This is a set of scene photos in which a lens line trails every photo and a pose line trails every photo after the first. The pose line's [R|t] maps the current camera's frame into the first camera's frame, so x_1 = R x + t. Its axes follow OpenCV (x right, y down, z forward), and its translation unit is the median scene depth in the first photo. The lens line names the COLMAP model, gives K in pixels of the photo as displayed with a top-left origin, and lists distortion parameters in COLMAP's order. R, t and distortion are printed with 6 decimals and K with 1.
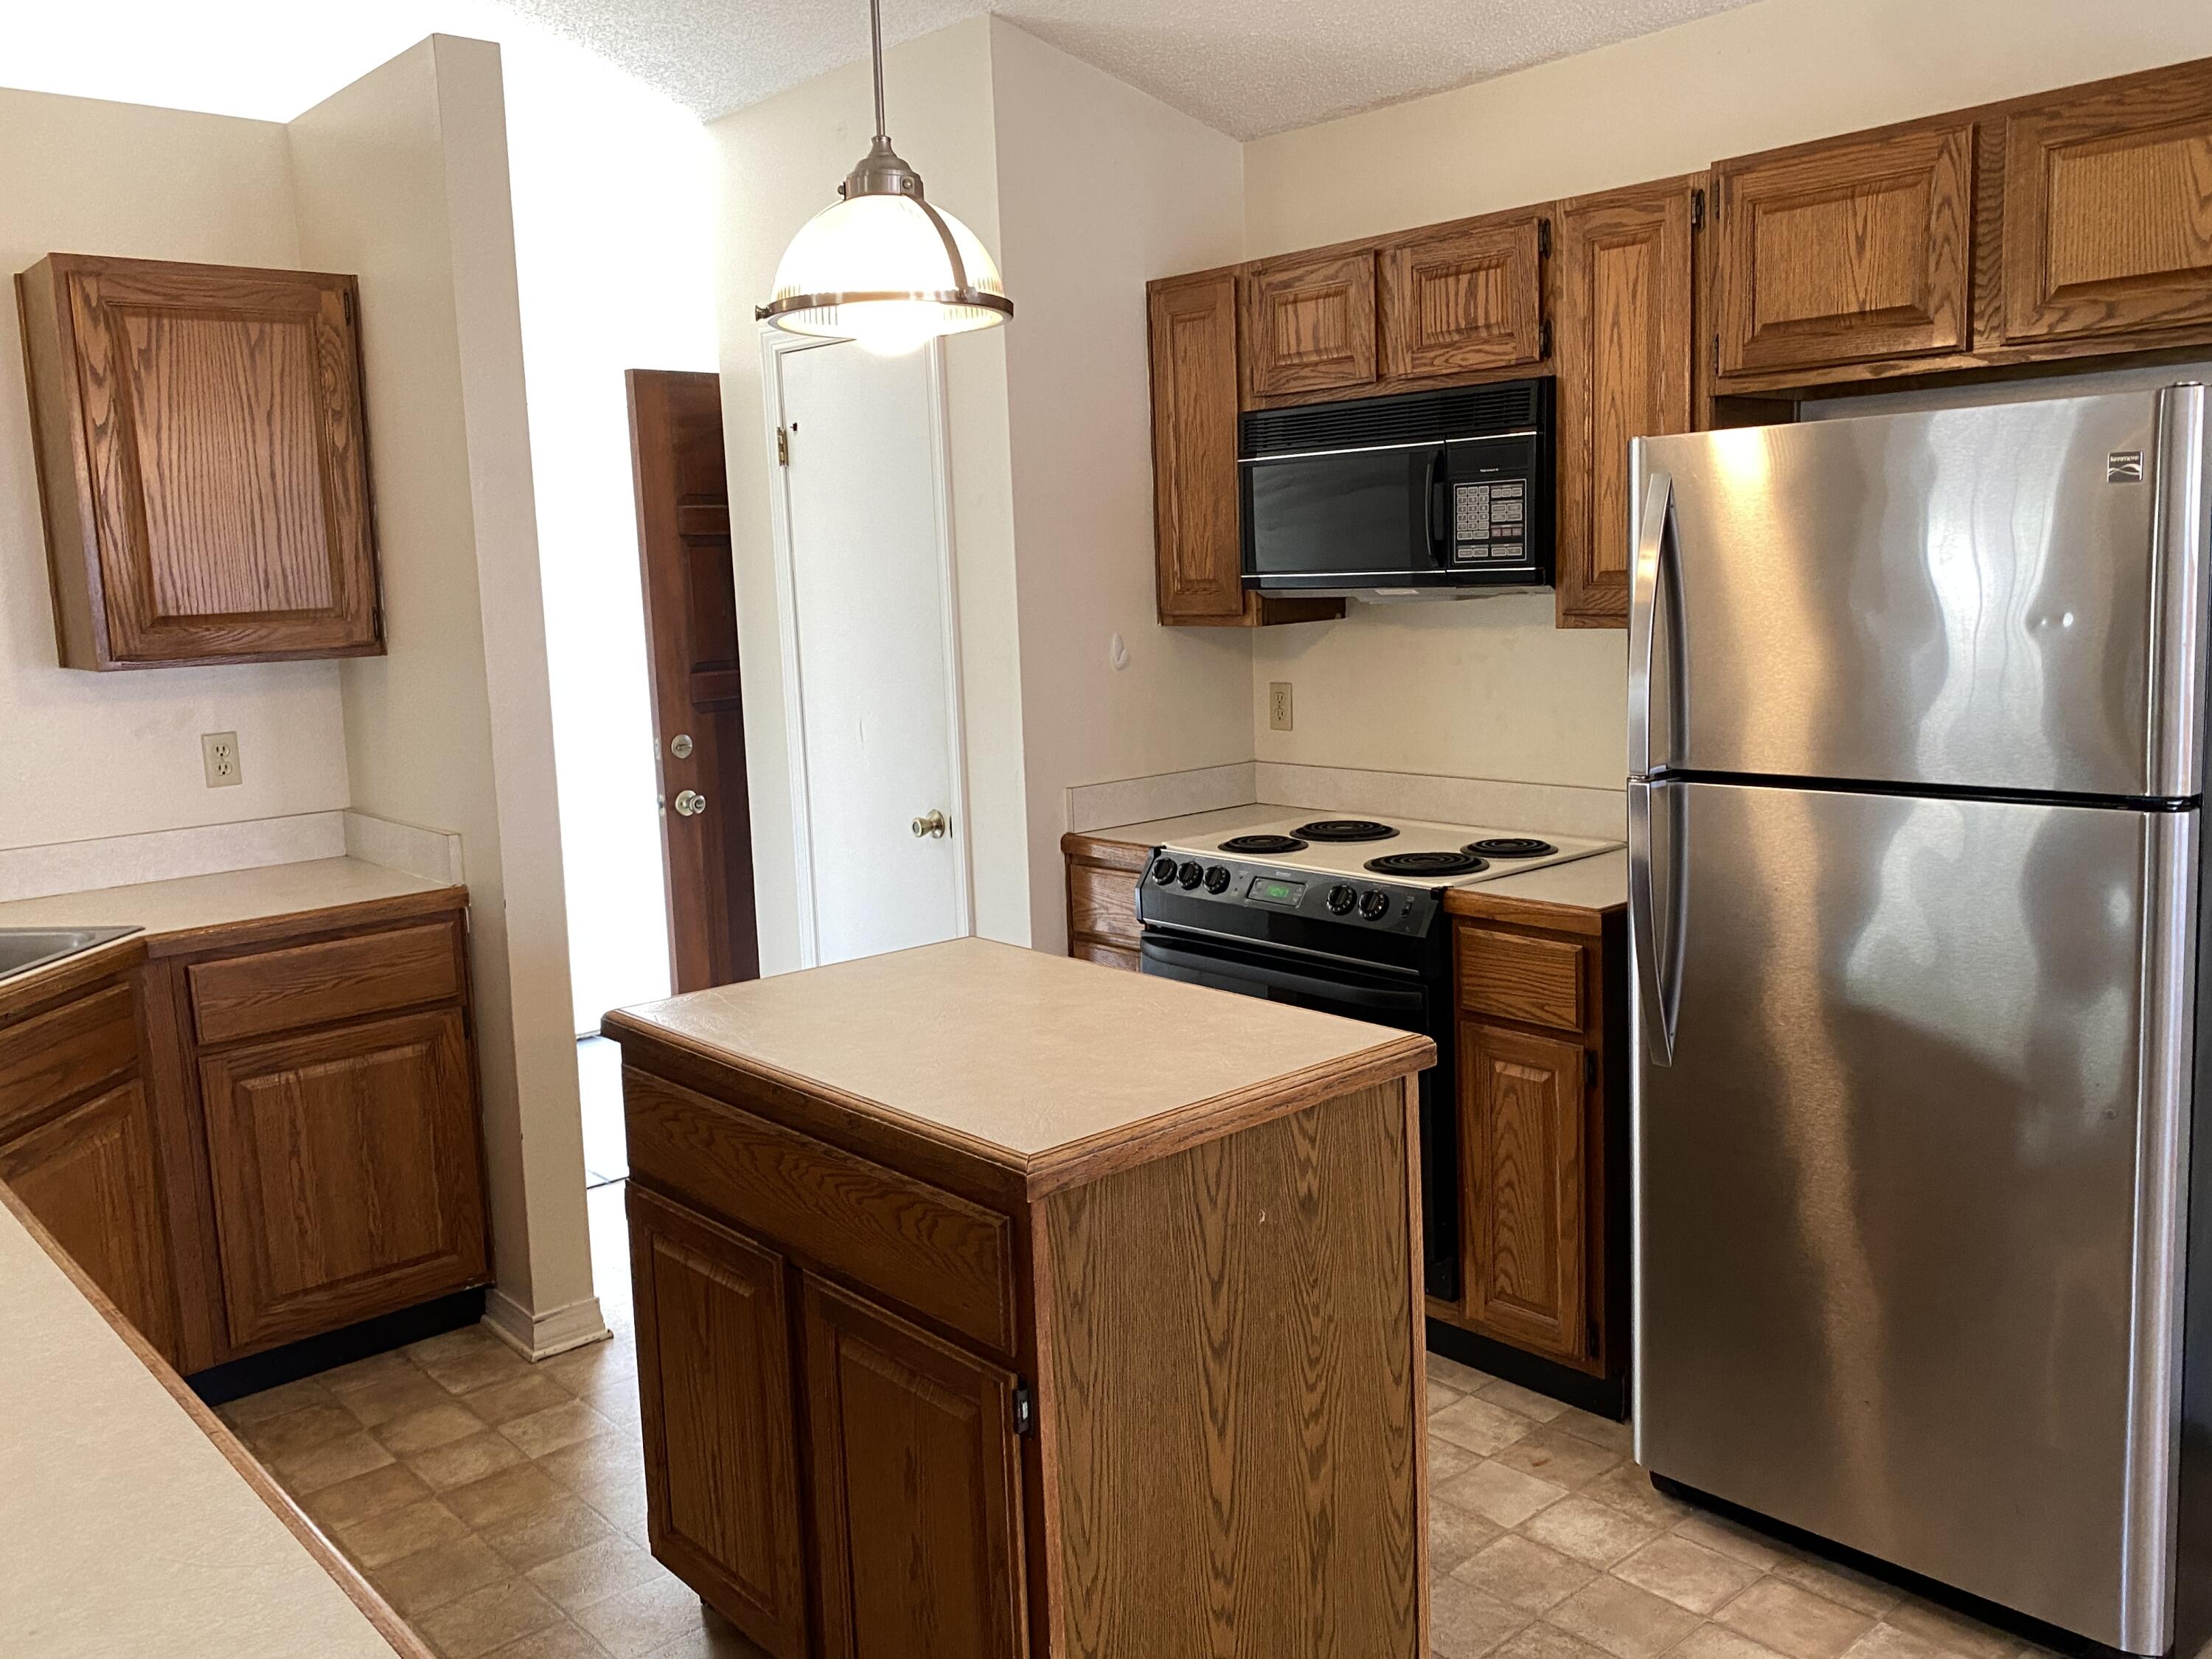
lens RADIAL K [[1812.4, 0, 1106.5], [0, 1812.4, 804.0], [0, 0, 1]] dist [0.052922, -0.095361]
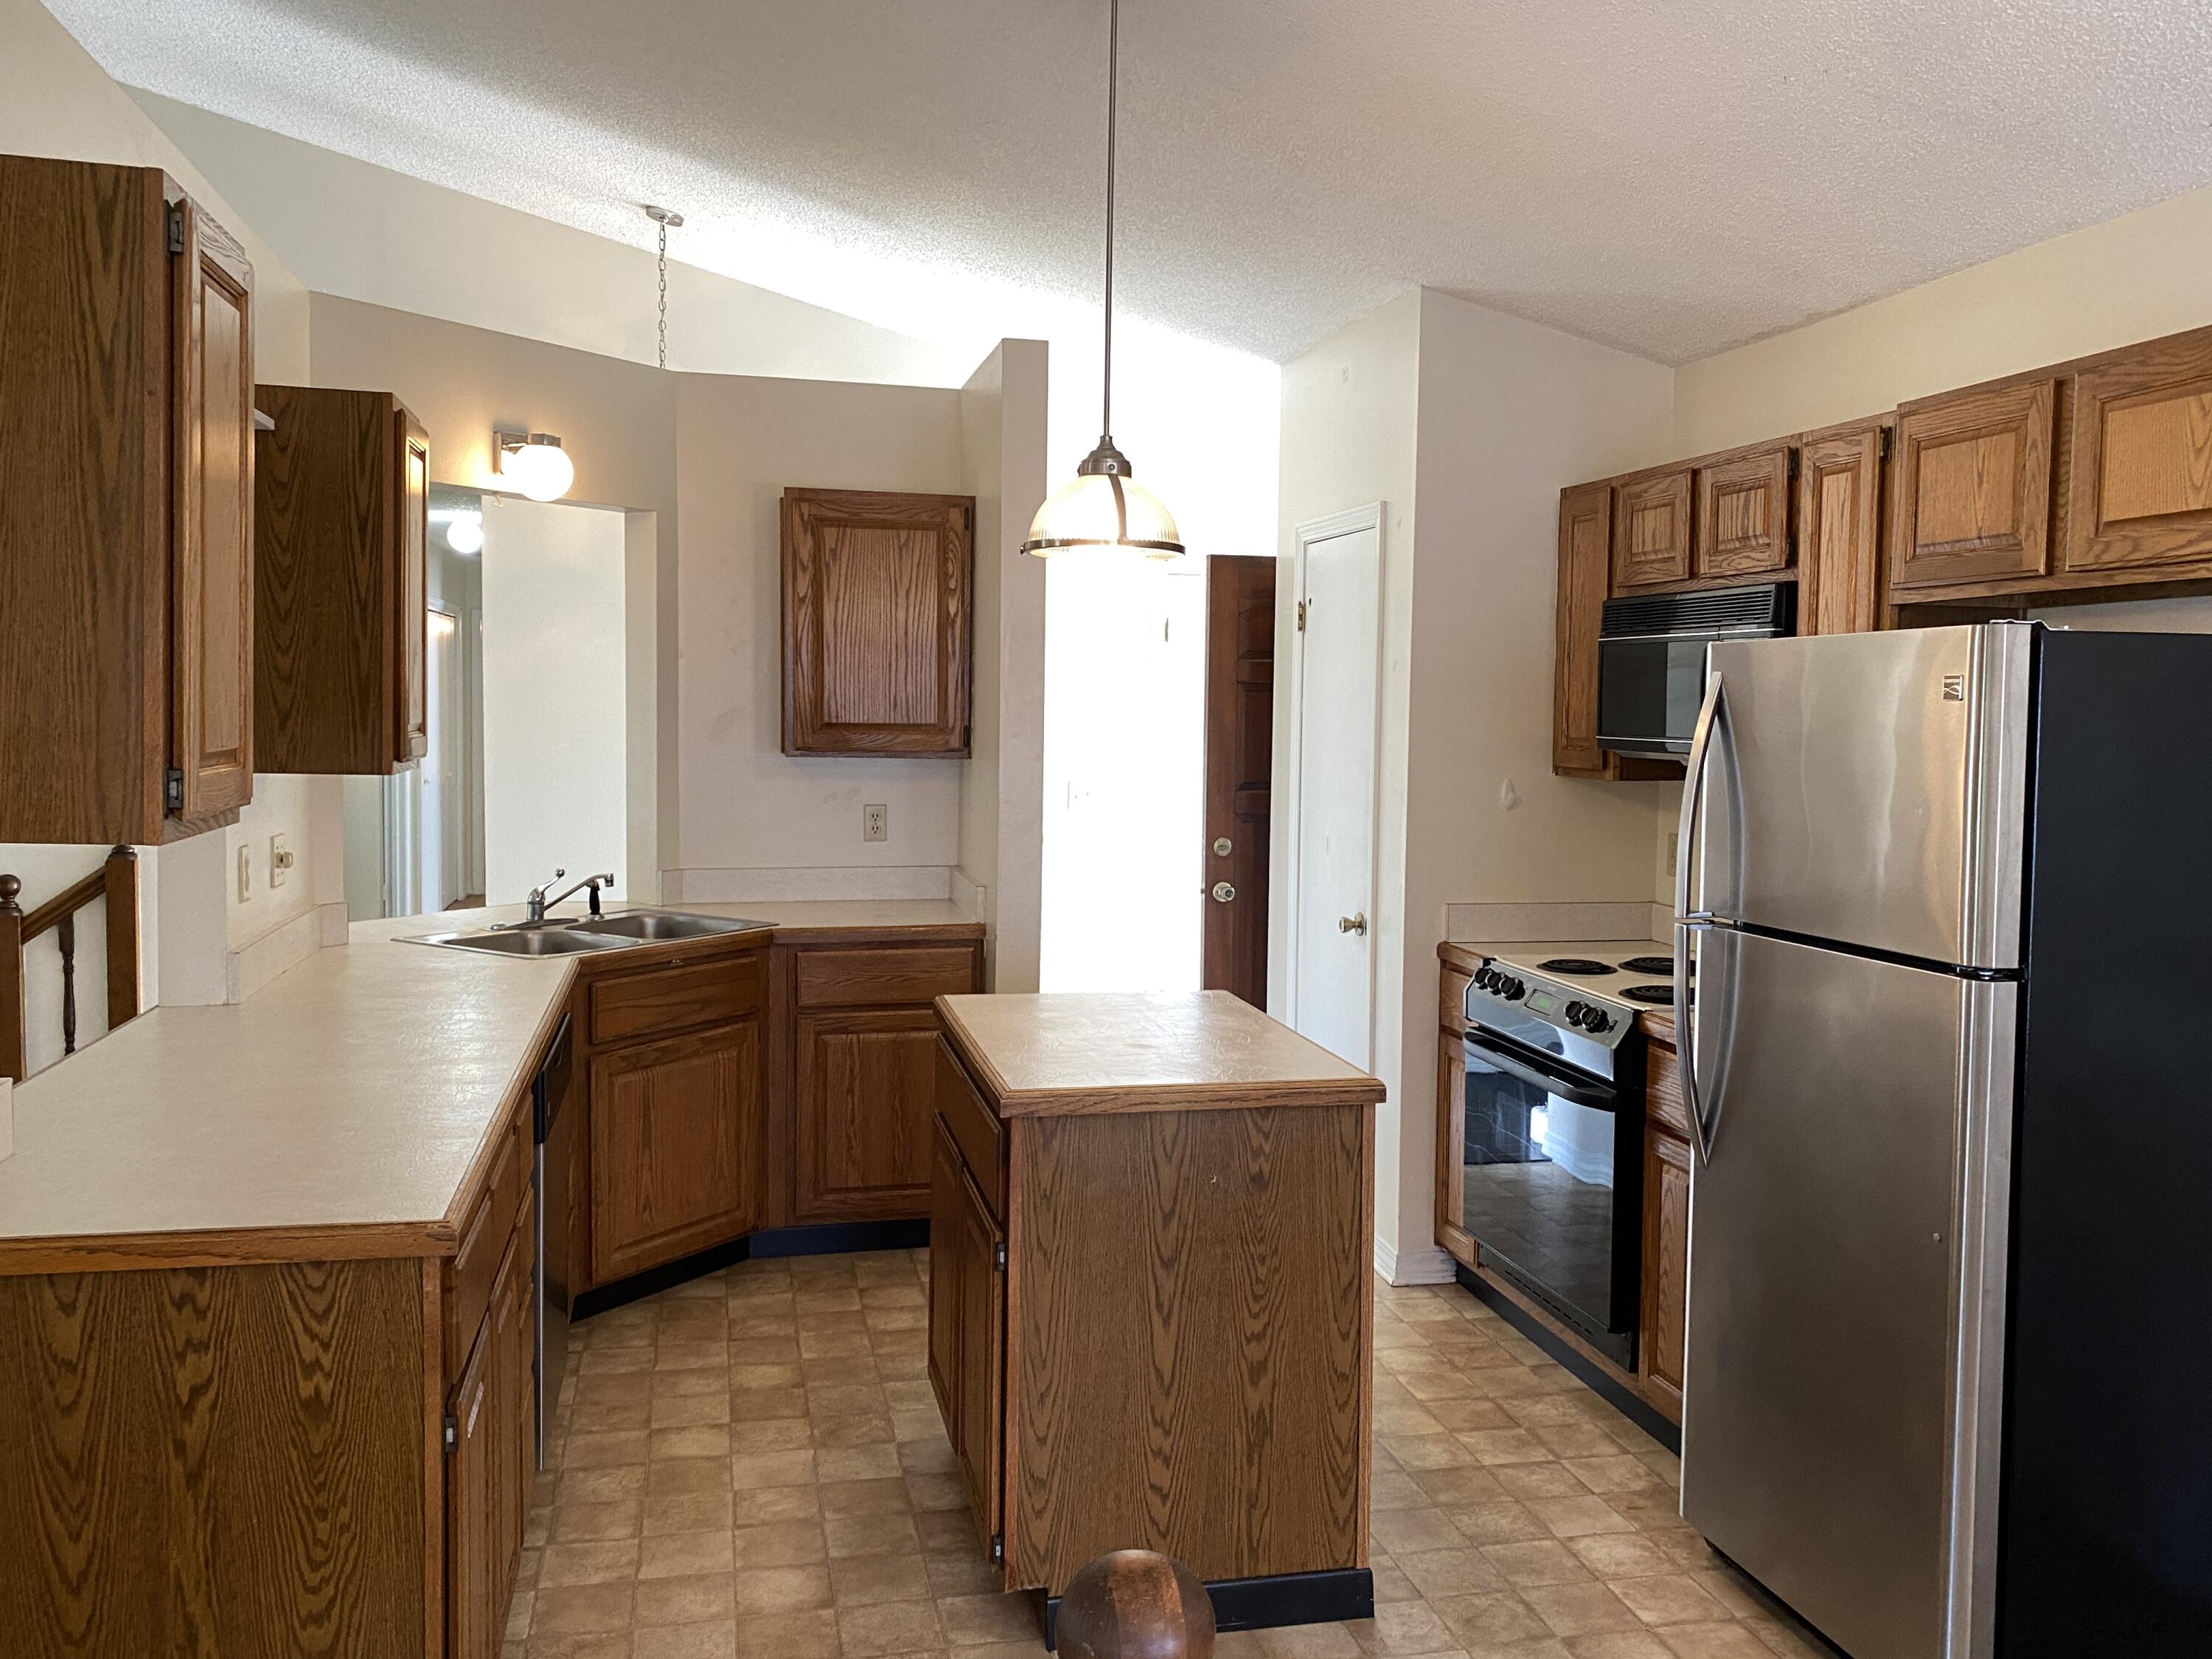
lens RADIAL K [[1797.8, 0, 1105.4], [0, 1797.8, 797.9], [0, 0, 1]] dist [0.111232, -0.235587]
pose [[0.873735, 0.074677, -0.480635, 0.433997], [-0.110906, 0.992701, -0.047377, 0.004027], [0.473589, 0.094700, 0.875640, -0.202837]]
